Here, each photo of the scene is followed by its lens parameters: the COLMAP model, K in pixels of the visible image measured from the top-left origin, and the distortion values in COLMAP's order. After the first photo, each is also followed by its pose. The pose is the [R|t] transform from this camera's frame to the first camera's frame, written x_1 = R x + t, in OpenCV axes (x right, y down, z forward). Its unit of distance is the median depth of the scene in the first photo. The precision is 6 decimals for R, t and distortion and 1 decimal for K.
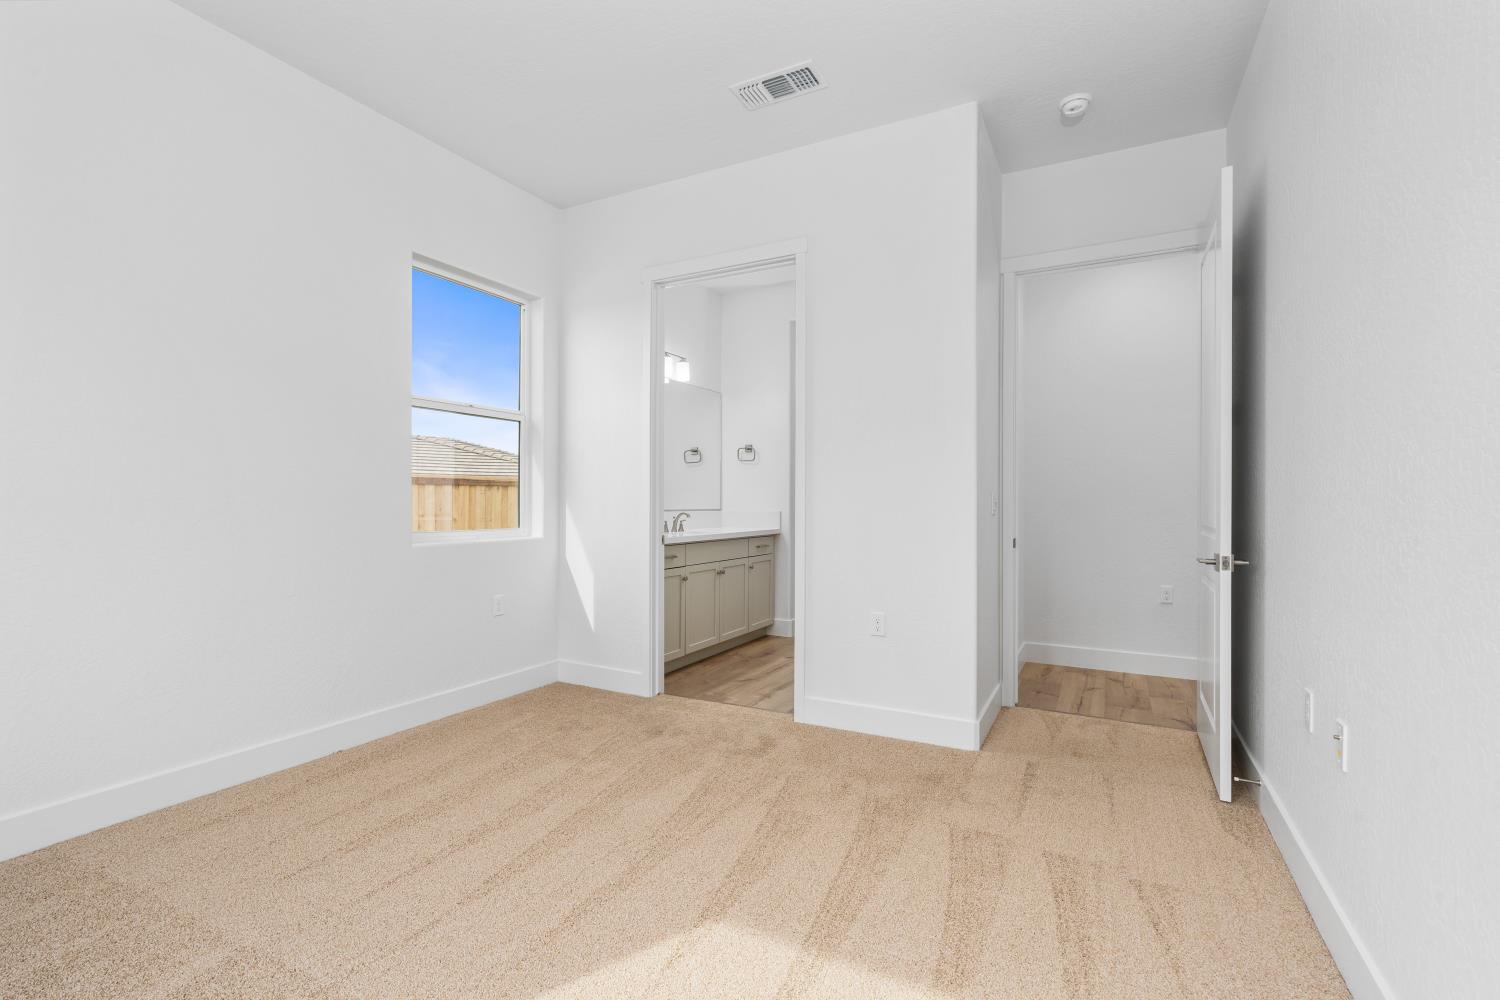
lens RADIAL K [[672.2, 0, 753.0], [0, 672.2, 500.5], [0, 0, 1]] dist [-0.006129, 0.003416]
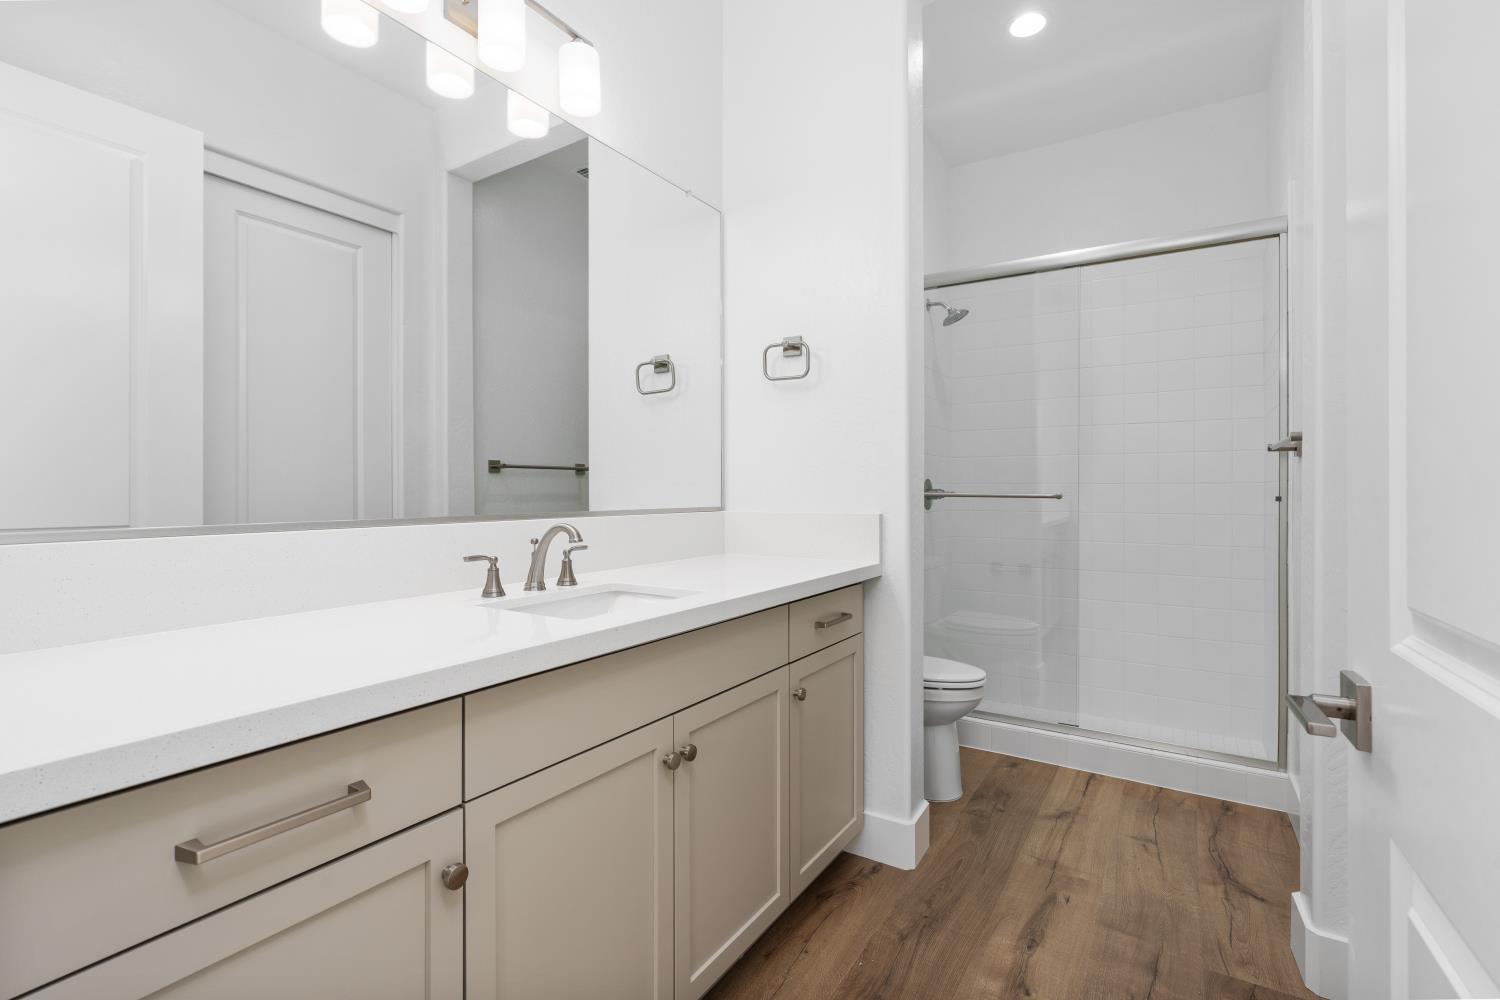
lens RADIAL K [[672.2, 0, 755.4], [0, 672.2, 490.6], [0, 0, 1]] dist [-0.006129, 0.003416]
pose [[0.996475, -0.003253, -0.083823, 0.003953], [0.003432, 0.999992, 0.001984, 0.001991], [0.083816, -0.002265, 0.996479, 0.631301]]
